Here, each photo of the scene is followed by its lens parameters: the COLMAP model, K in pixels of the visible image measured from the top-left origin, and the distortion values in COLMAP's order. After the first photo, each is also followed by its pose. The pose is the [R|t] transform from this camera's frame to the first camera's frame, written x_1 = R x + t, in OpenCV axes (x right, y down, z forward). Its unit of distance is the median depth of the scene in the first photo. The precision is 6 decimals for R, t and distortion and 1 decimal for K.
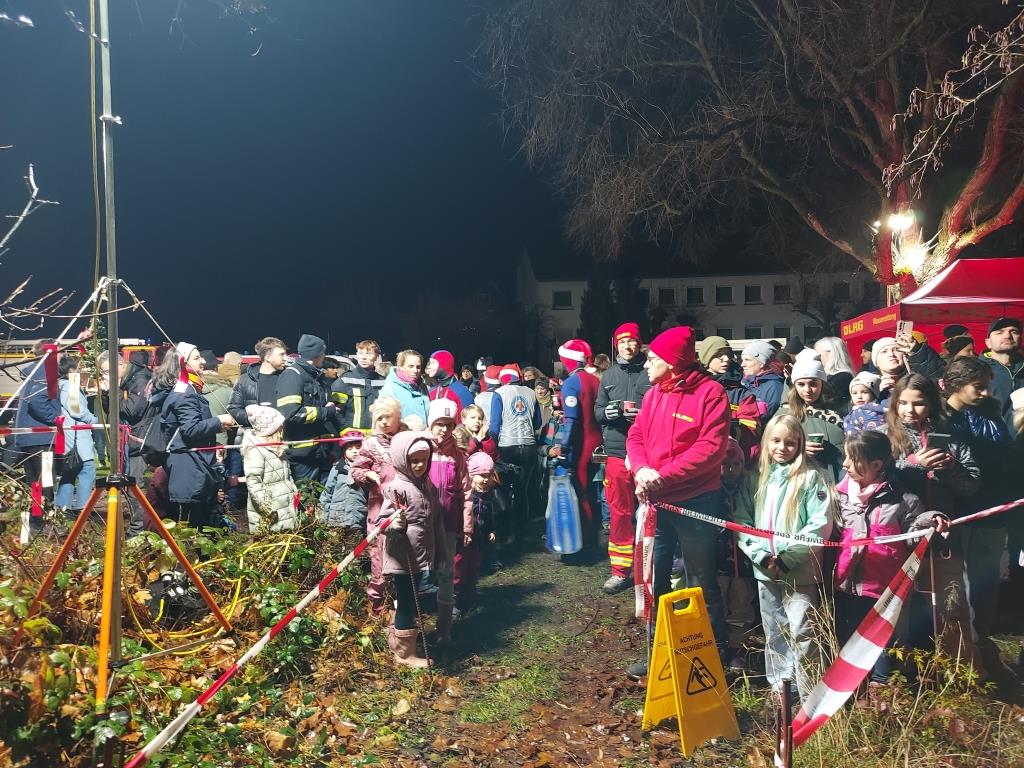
lens RADIAL K [[744.6, 0, 508.4], [0, 744.6, 388.7], [0, 0, 1]] dist [0.031137, -0.011379]
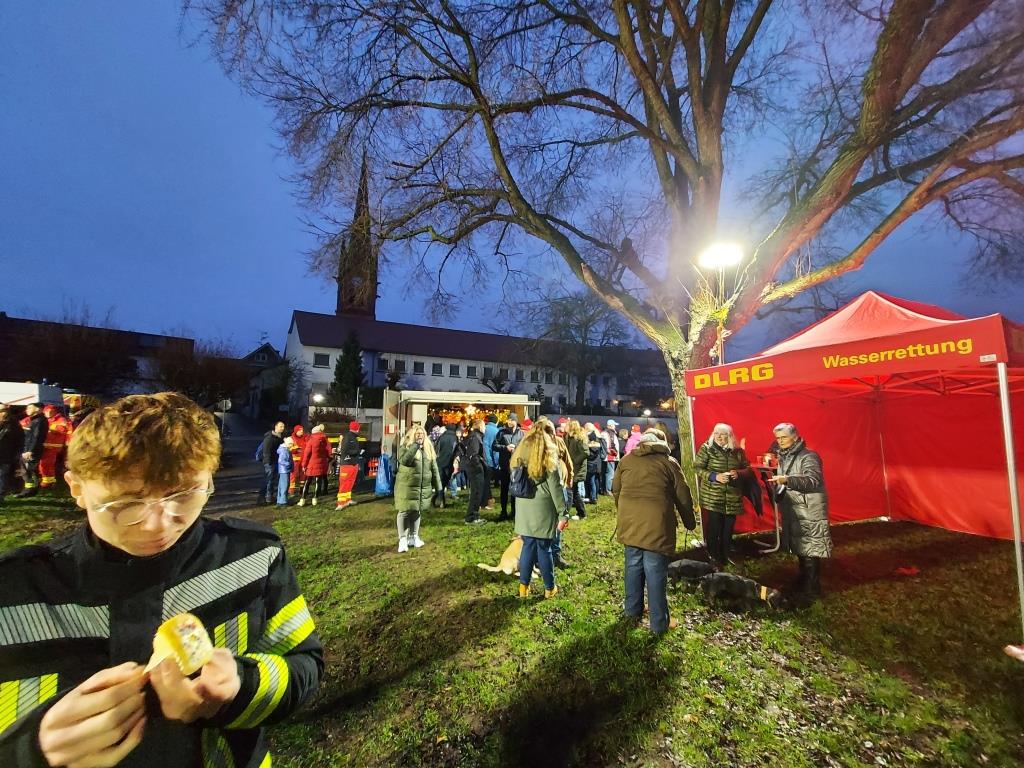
lens RADIAL K [[411.4, 0, 512.0], [0, 411.4, 384.0], [0, 0, 1]] dist [-0.000003, -0.000001]
pose [[0.879829, 0.079175, 0.468650, 0.030153], [-0.031542, 0.993580, -0.108644, -0.007789], [-0.474243, 0.080806, 0.876678, 0.193181]]
